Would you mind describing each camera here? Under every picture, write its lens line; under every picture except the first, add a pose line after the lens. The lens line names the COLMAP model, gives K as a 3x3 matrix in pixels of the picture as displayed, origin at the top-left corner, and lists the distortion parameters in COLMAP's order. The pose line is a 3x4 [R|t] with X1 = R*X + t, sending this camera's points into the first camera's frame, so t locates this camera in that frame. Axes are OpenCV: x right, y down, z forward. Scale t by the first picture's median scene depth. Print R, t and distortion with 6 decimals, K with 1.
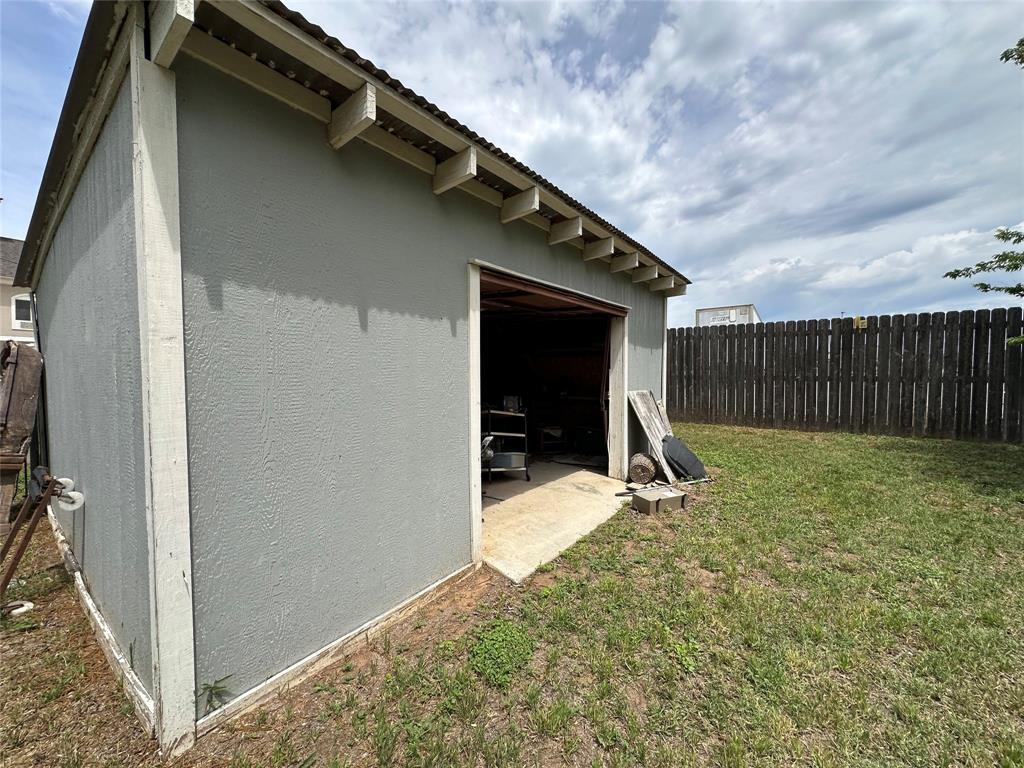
lens RADIAL K [[408.3, 0, 509.8], [0, 408.3, 387.2], [0, 0, 1]] dist [-0.002537, 0.000323]
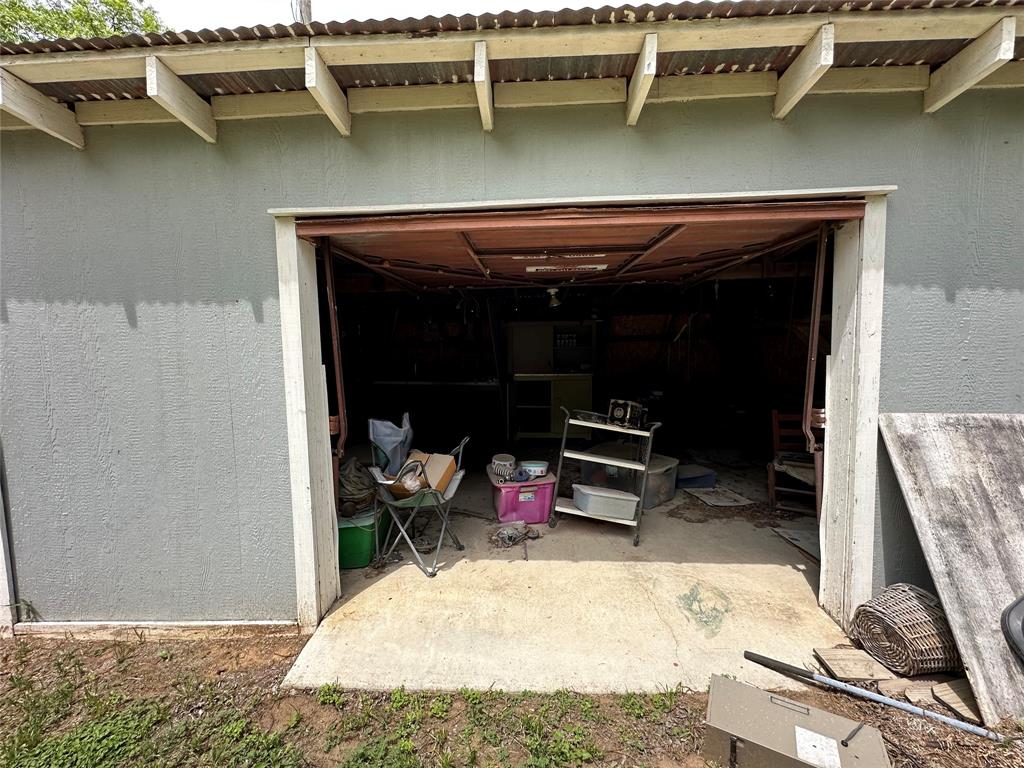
lens RADIAL K [[391.0, 0, 511.5], [0, 391.0, 390.5], [0, 0, 1]] dist [-0.001862, 0.000039]
pose [[0.573312, 0.050649, -0.817770, 0.502859], [-0.020787, 0.998665, 0.047280, -0.027458], [0.819073, -0.010108, 0.573600, 0.655624]]
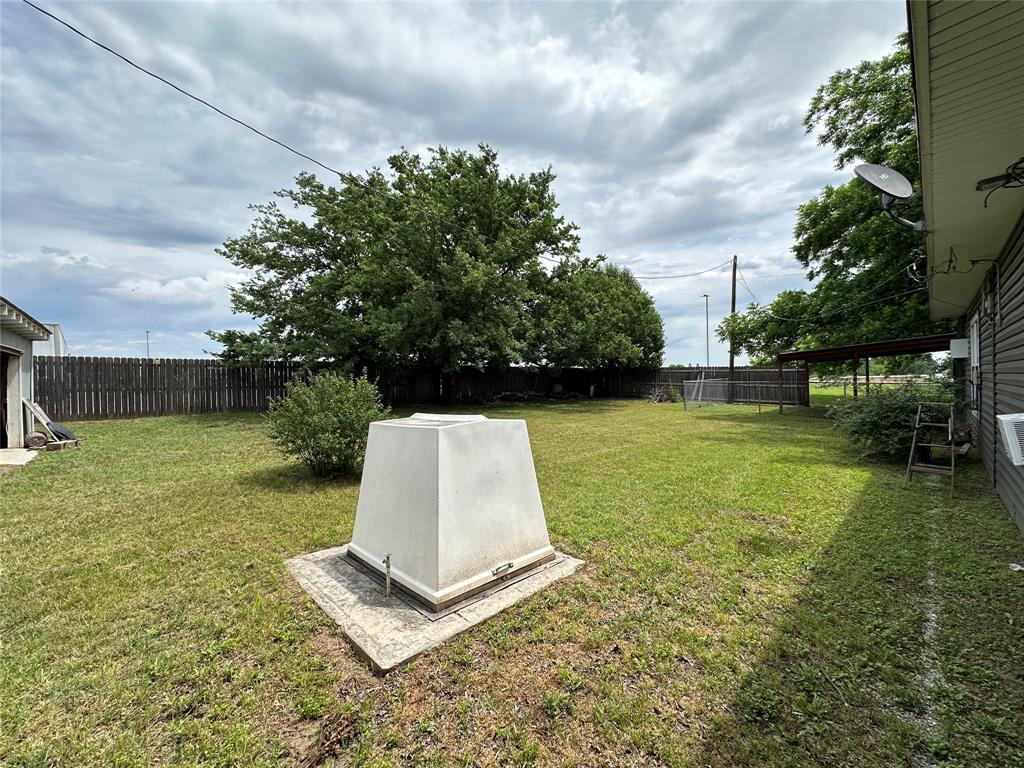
lens RADIAL K [[453.3, 0, 512.0], [0, 453.3, 384.0], [0, 0, 1]] dist [0.000028, 0.020639]
pose [[0.212735, -0.006953, 0.977085, -1.589295], [0.057753, 0.998316, -0.005471, 0.111031], [-0.975402, 0.057594, 0.212778, -1.944534]]
